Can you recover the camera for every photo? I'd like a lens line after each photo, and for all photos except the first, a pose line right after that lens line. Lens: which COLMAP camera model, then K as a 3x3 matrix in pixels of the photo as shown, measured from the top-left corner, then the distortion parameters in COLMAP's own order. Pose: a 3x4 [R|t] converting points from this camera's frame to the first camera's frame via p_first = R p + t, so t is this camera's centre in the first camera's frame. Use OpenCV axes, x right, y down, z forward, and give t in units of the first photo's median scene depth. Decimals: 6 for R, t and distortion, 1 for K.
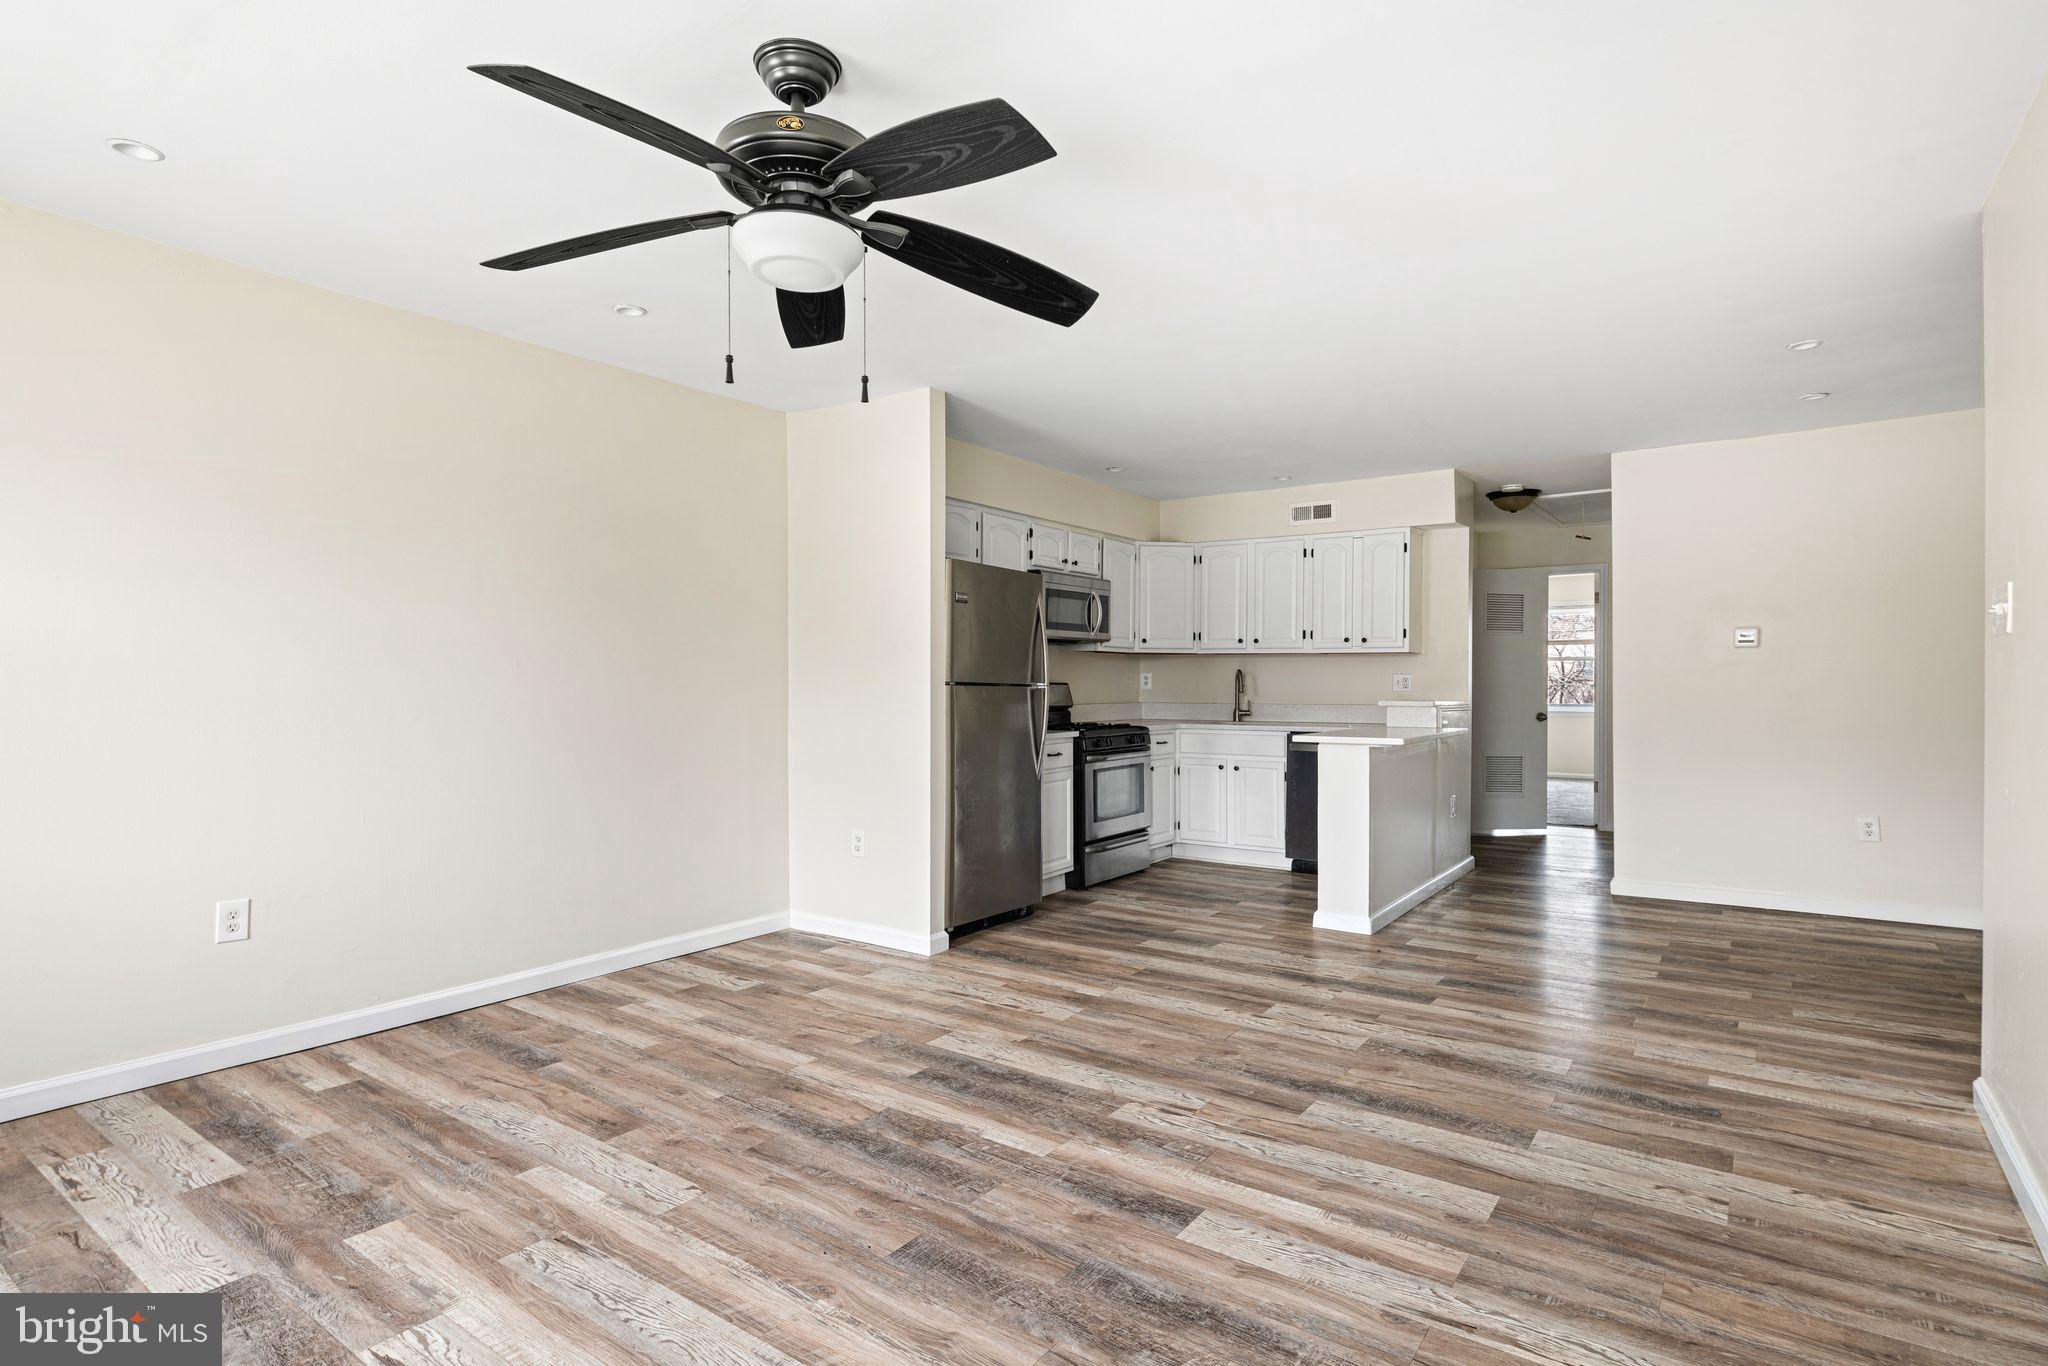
lens RADIAL K [[970.2, 0, 925.0], [0, 970.2, 682.4], [0, 0, 1]] dist [0.001450, -0.000145]
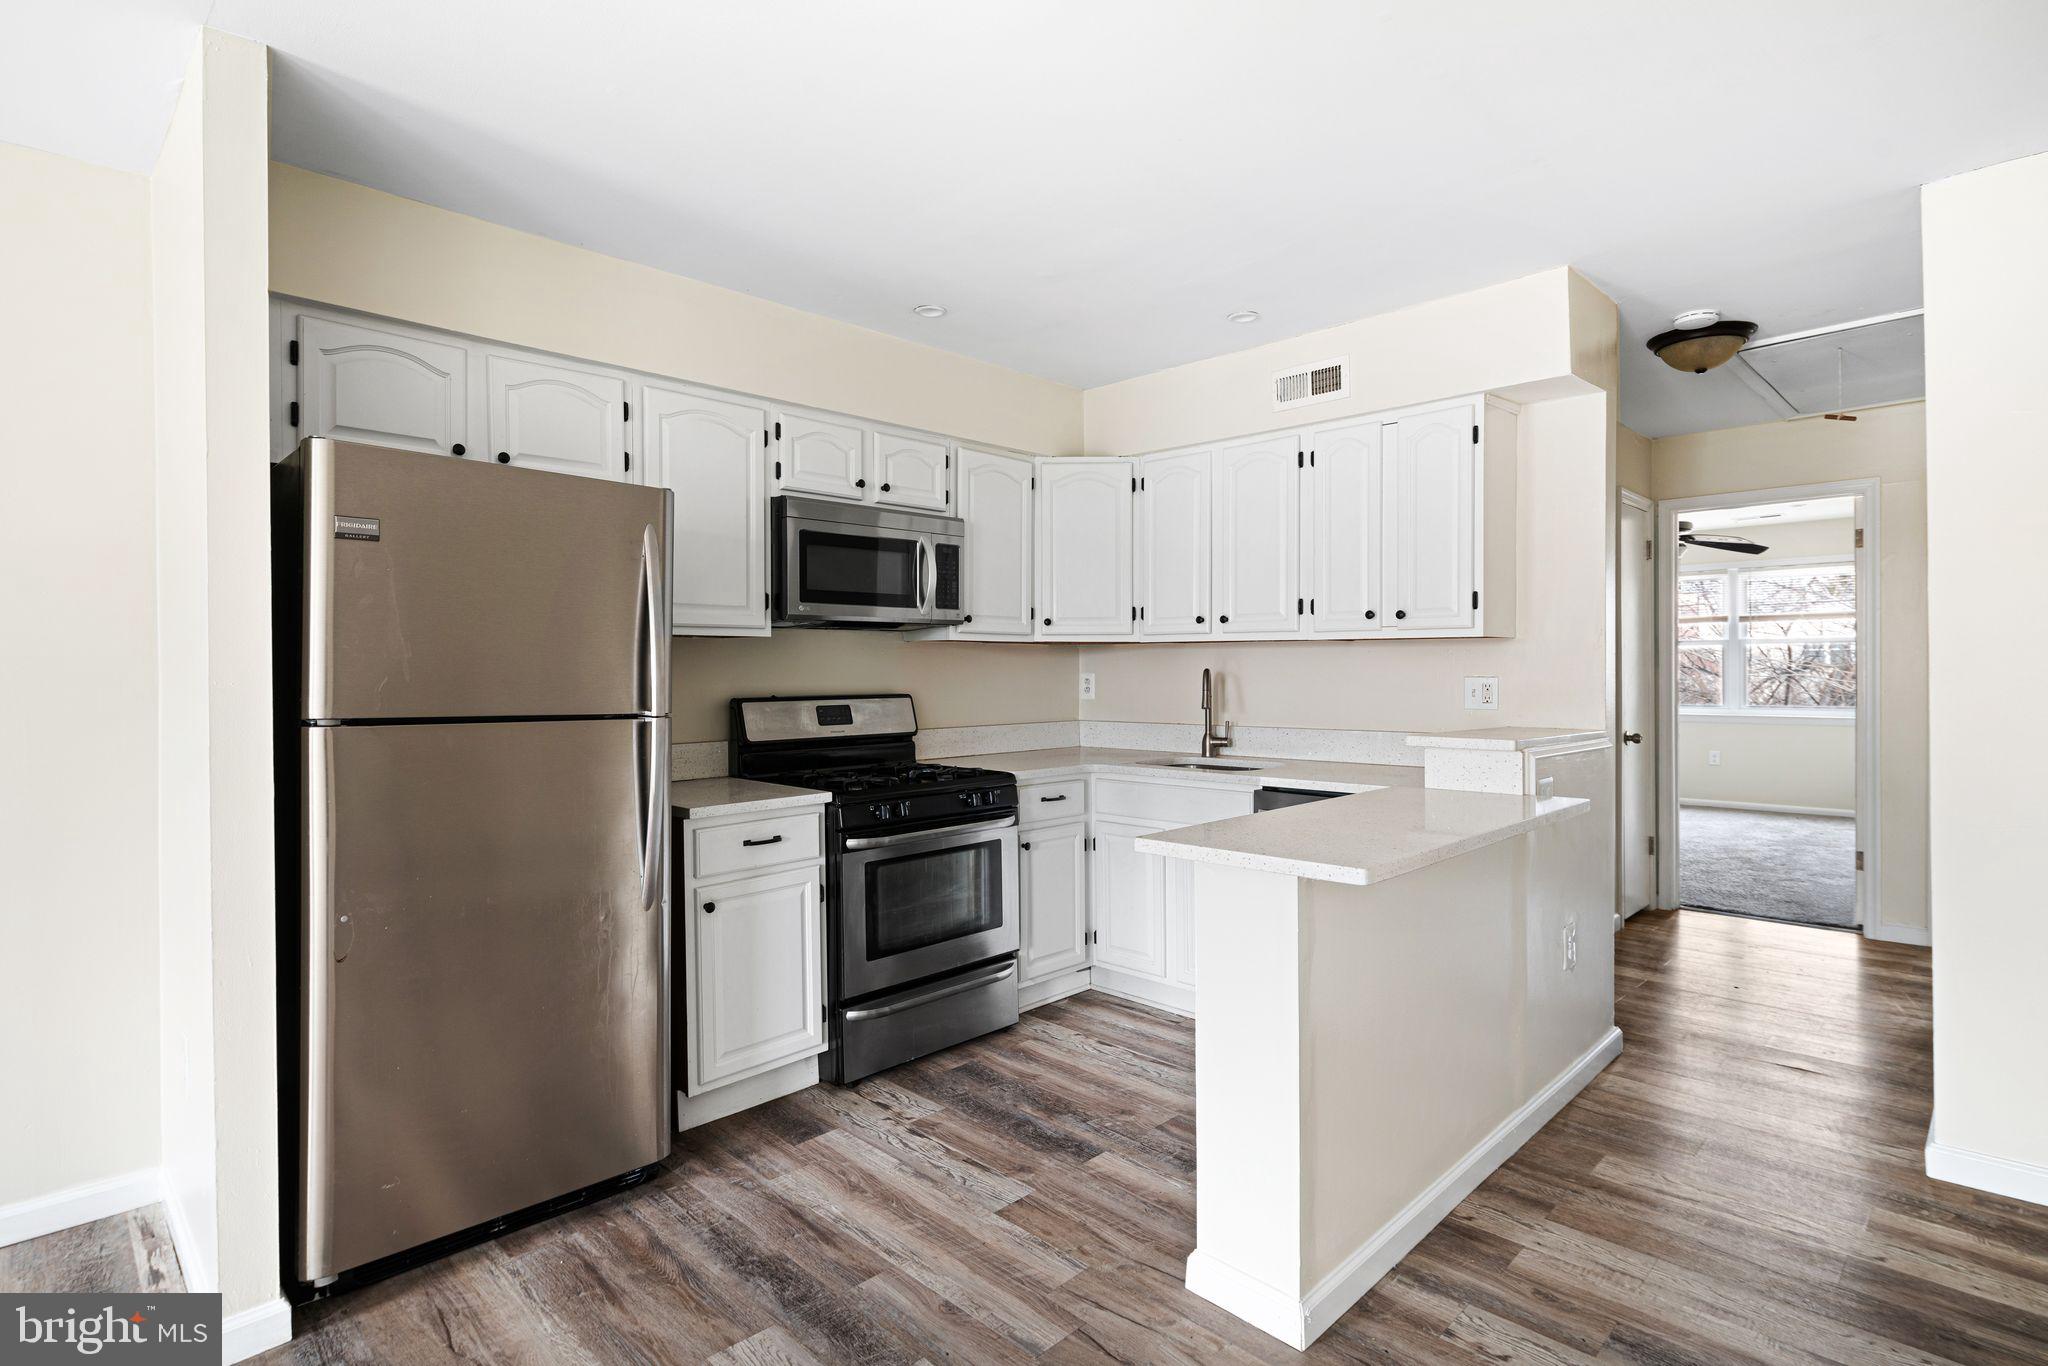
lens RADIAL K [[1010.2, 0, 968.8], [0, 1010.2, 676.8], [0, 0, 1]] dist [-0.000726, 0.000311]
pose [[0.995057, -0.008435, -0.098951, 0.260152], [0.009032, 0.999944, 0.005584, -0.014123], [0.098898, -0.006451, 0.995077, 0.407495]]
